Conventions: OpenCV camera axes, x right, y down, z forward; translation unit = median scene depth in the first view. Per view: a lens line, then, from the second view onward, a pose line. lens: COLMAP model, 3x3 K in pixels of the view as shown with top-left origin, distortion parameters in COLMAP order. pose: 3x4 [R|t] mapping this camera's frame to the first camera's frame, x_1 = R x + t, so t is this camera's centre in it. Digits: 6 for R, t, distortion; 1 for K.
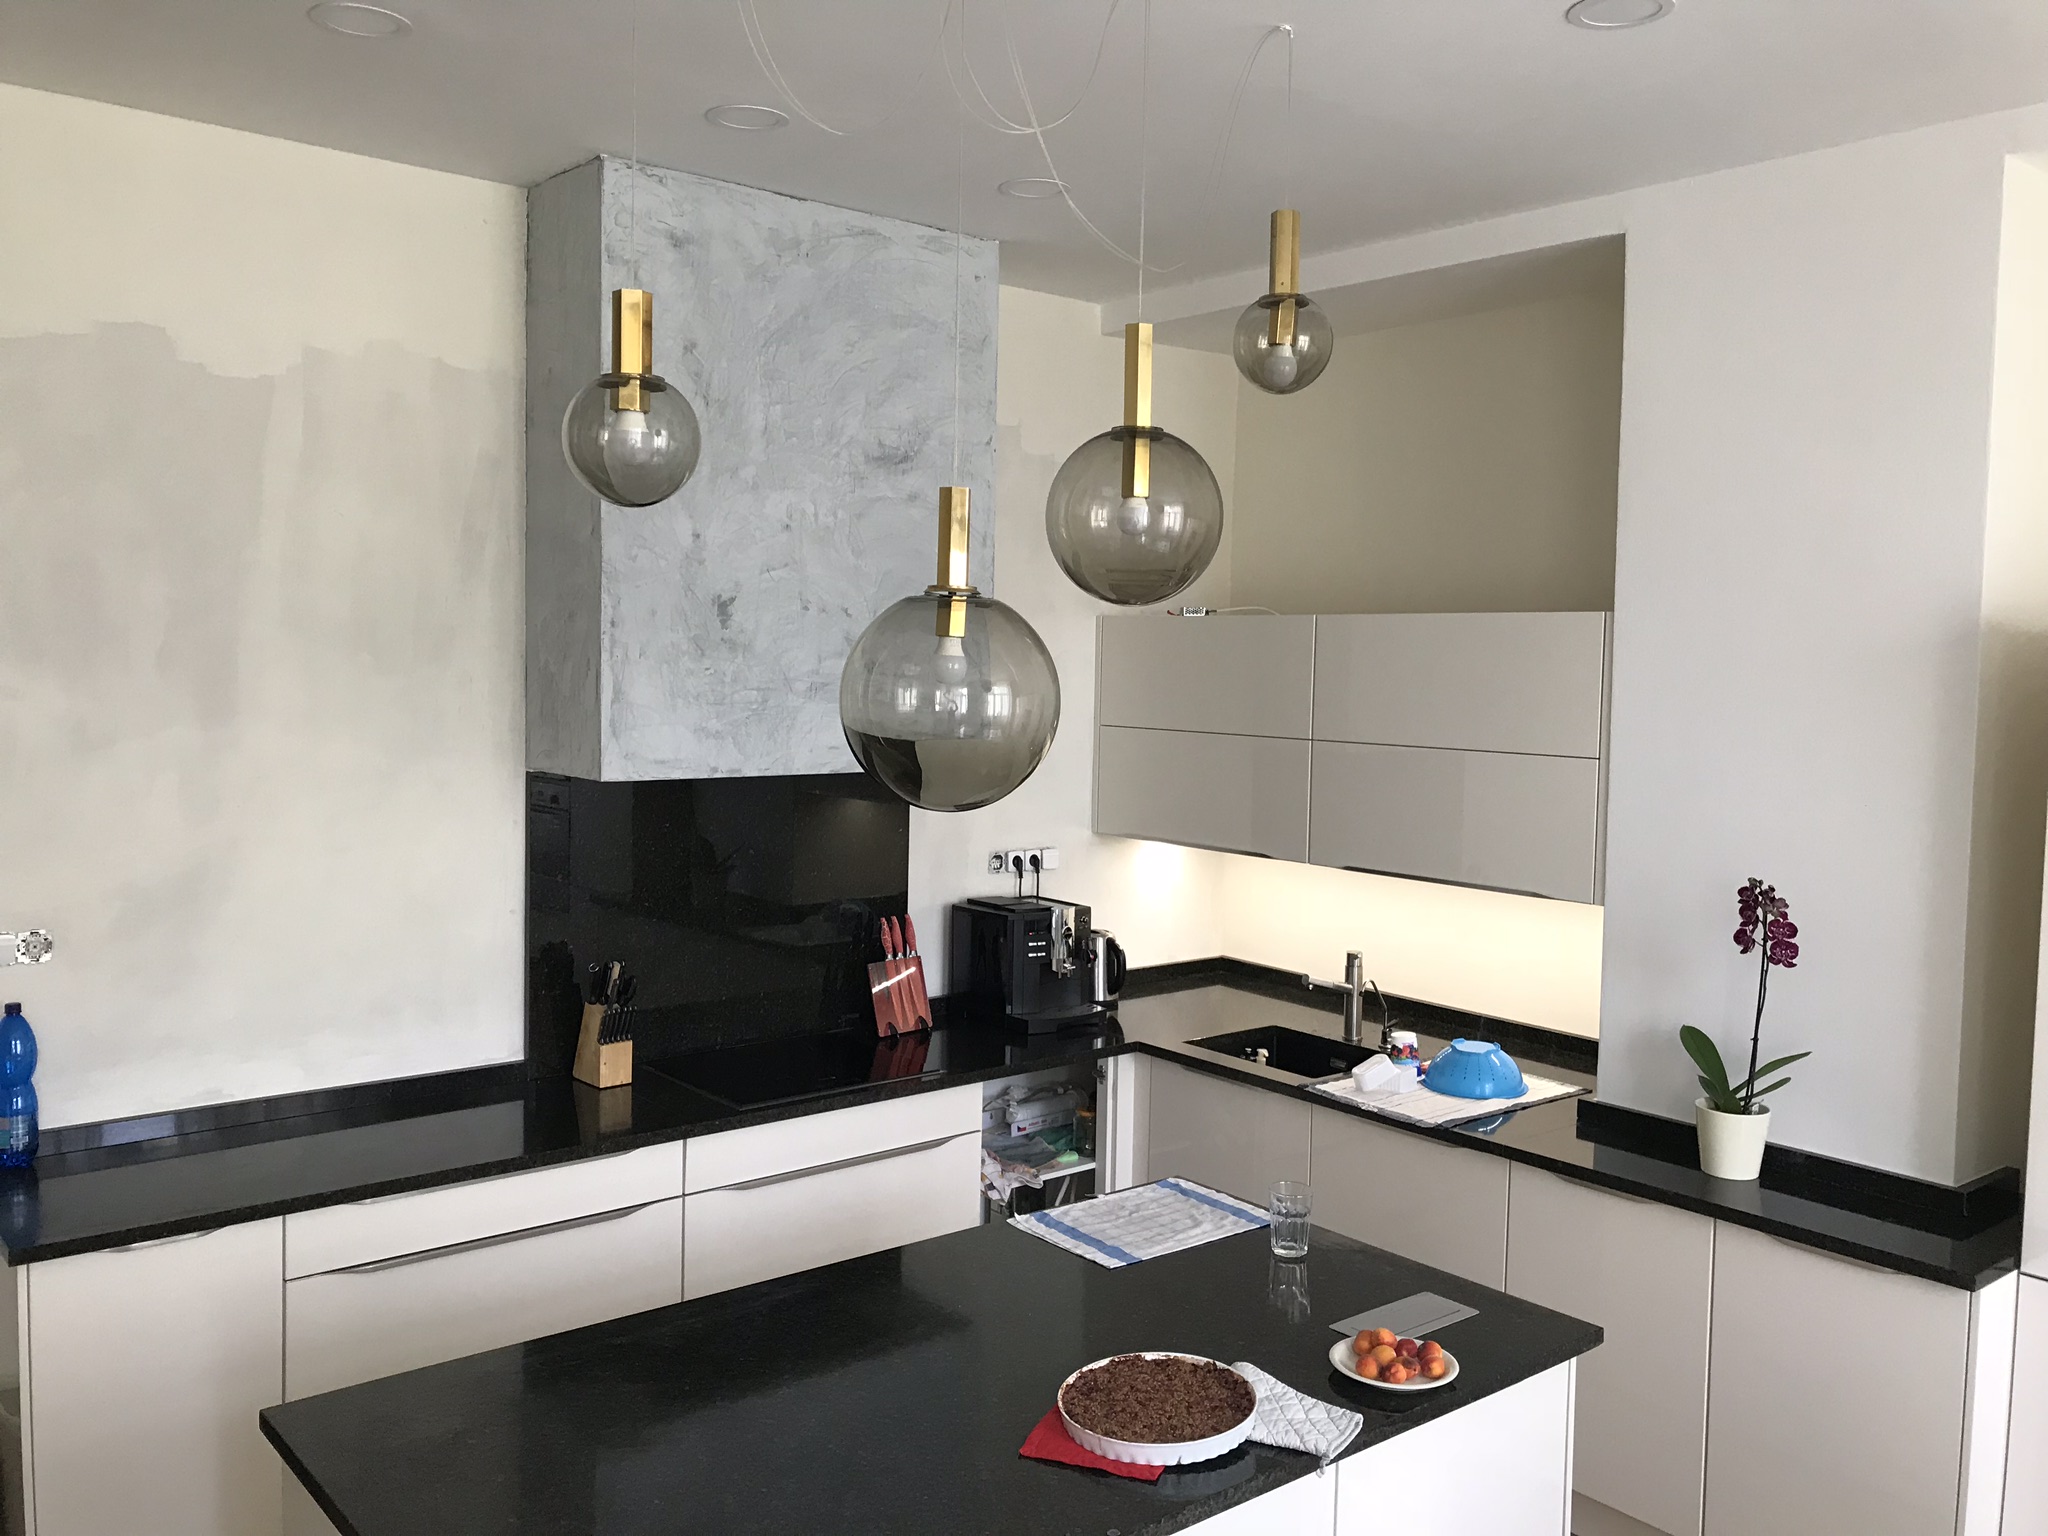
lens RADIAL K [[1693.6, 0, 1023.1], [0, 1693.6, 763.4], [0, 0, 1]] dist [0.050029, -0.071090]
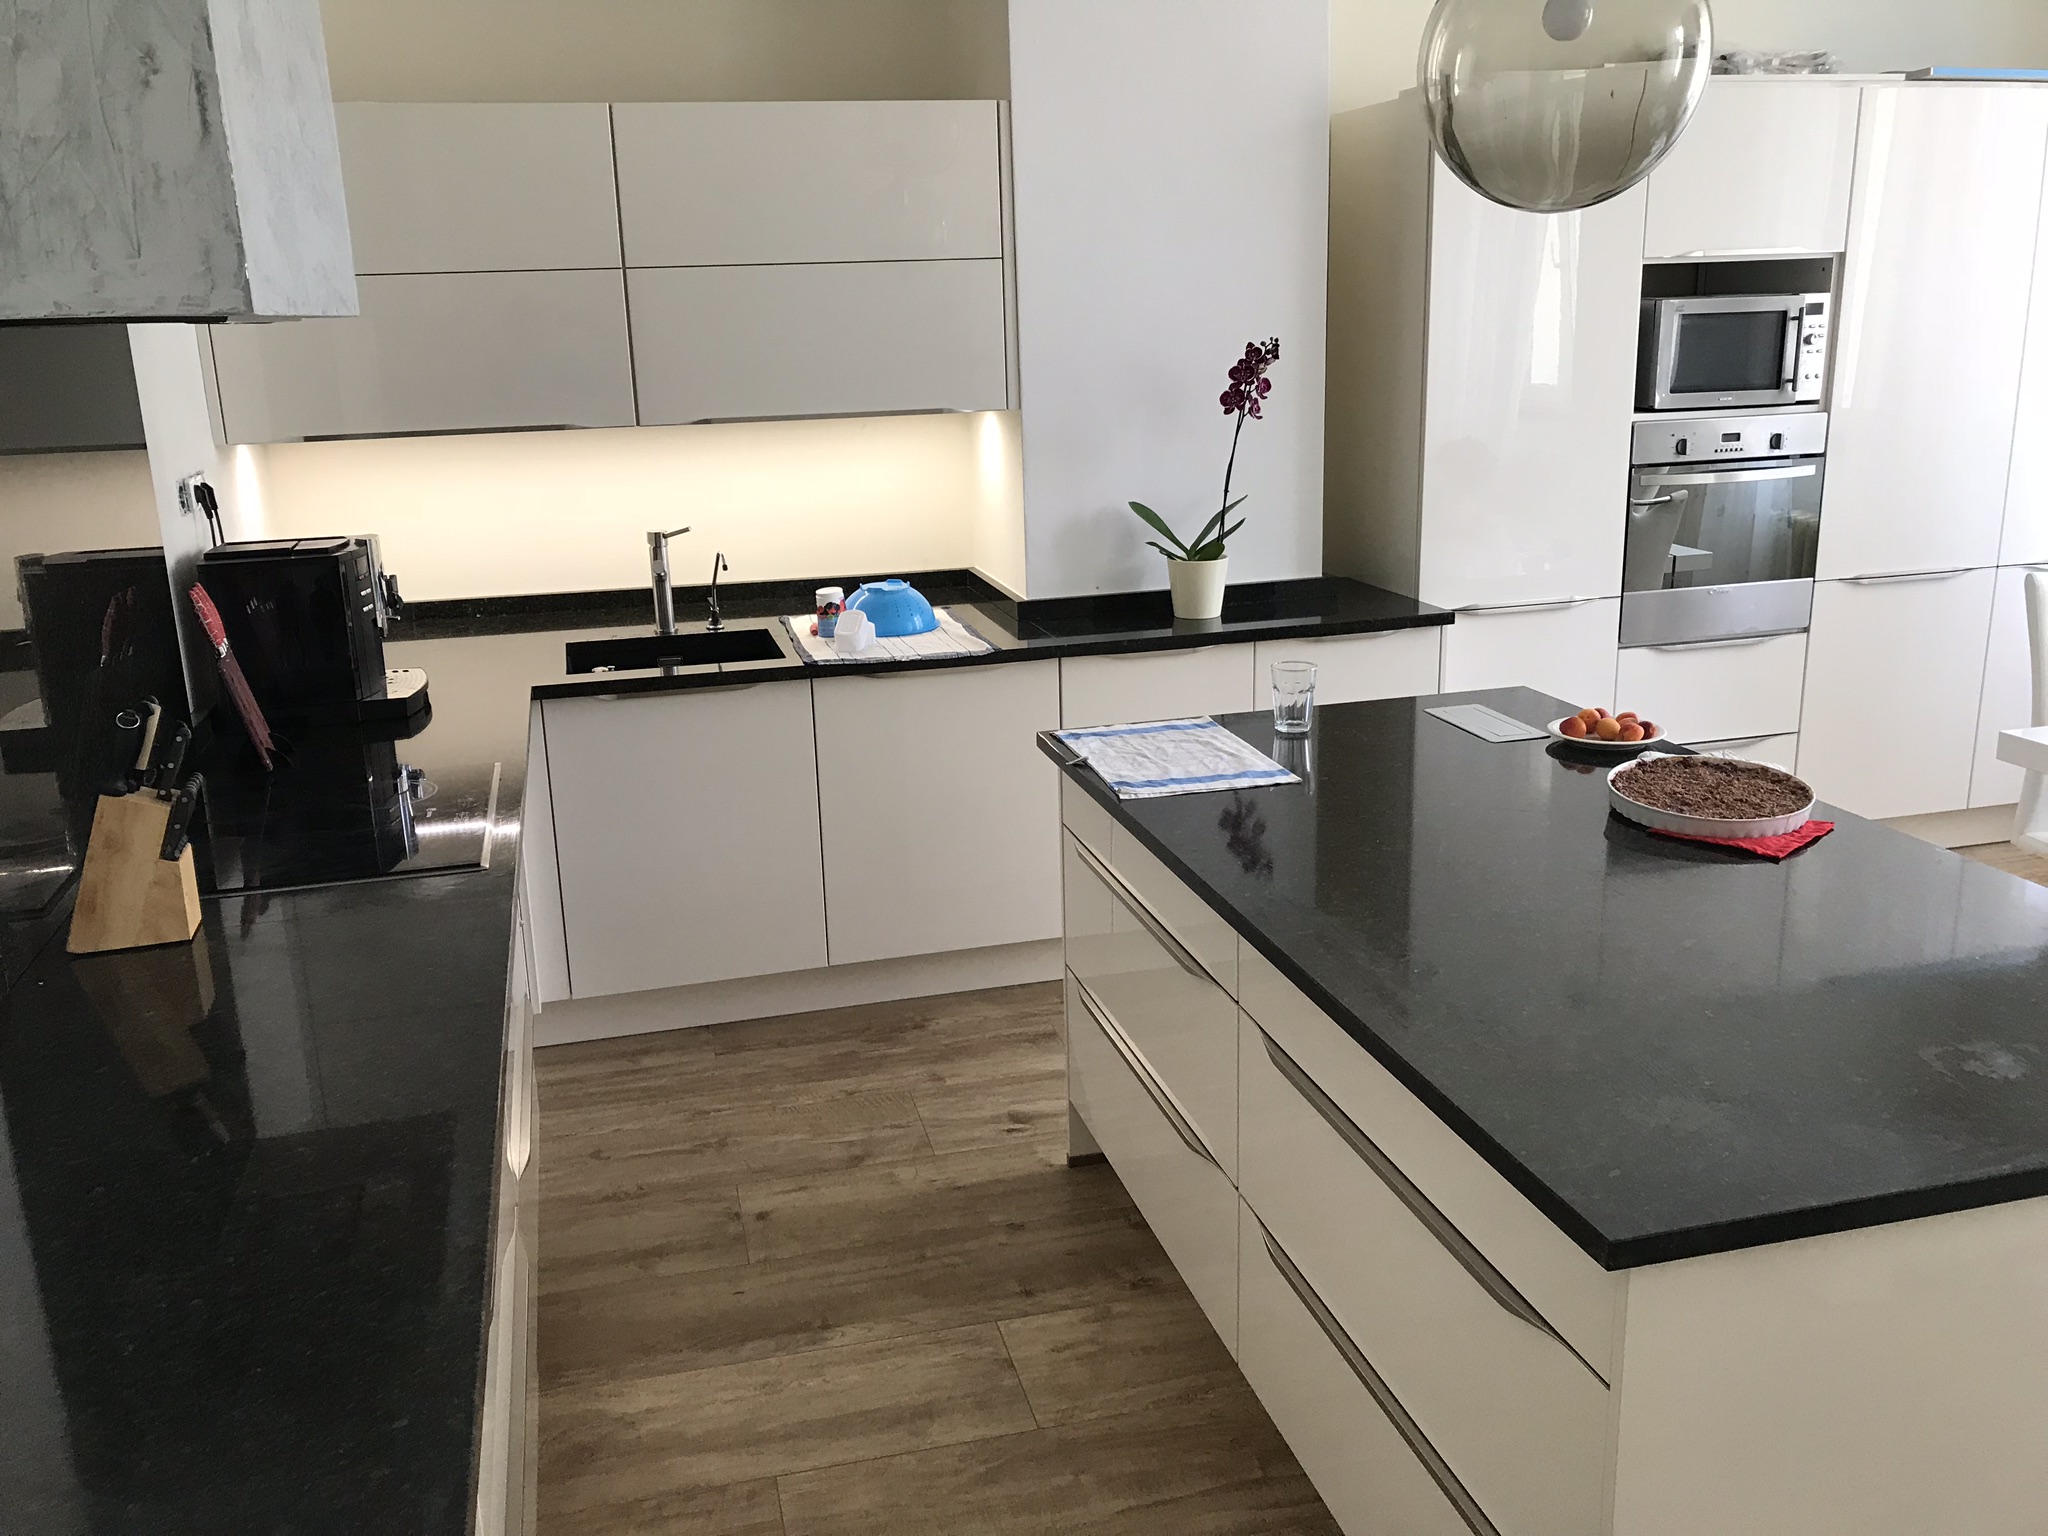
lens RADIAL K [[1693.6, 0, 1004.3], [0, 1693.6, 757.5], [0, 0, 1]] dist [0.050029, -0.071090]
pose [[0.437413, -0.262448, 0.860111, -0.563421], [0.100795, 0.964746, 0.243116, 0.034656], [-0.893594, -0.019647, 0.448446, 0.522819]]
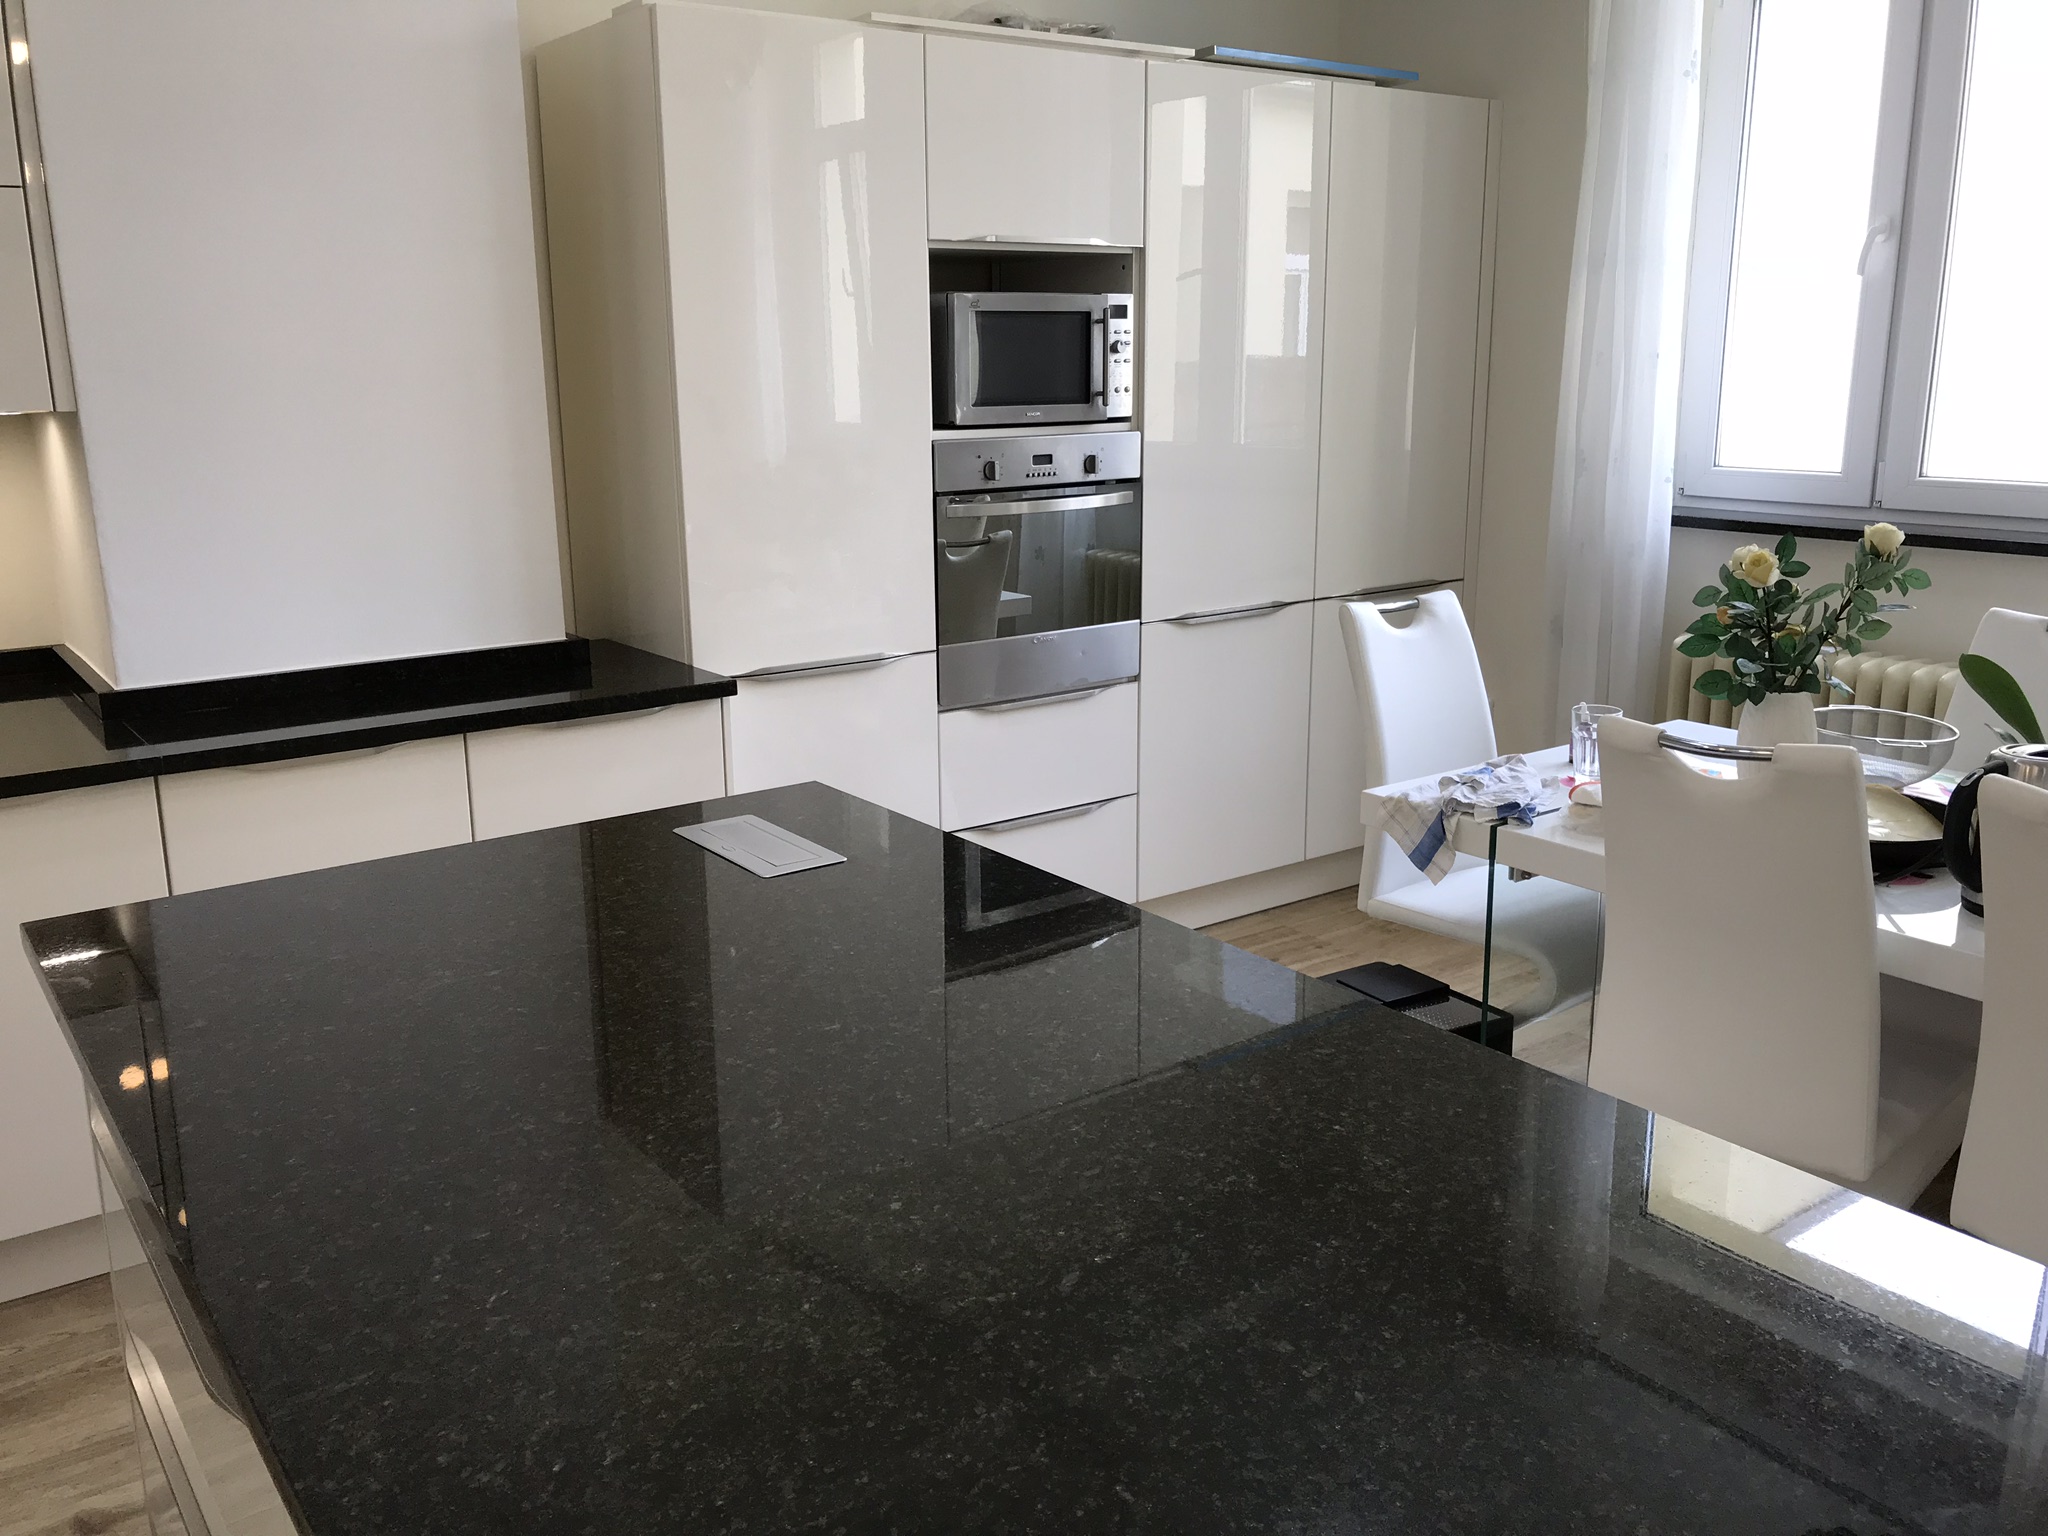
lens RADIAL K [[1693.6, 0, 977.6], [0, 1693.6, 744.6], [0, 0, 1]] dist [0.050029, -0.071090]
pose [[0.088021, -0.243509, 0.965896, -0.315498], [0.084014, 0.968020, 0.236388, 0.076072], [-0.992569, 0.060342, 0.105664, 0.546330]]
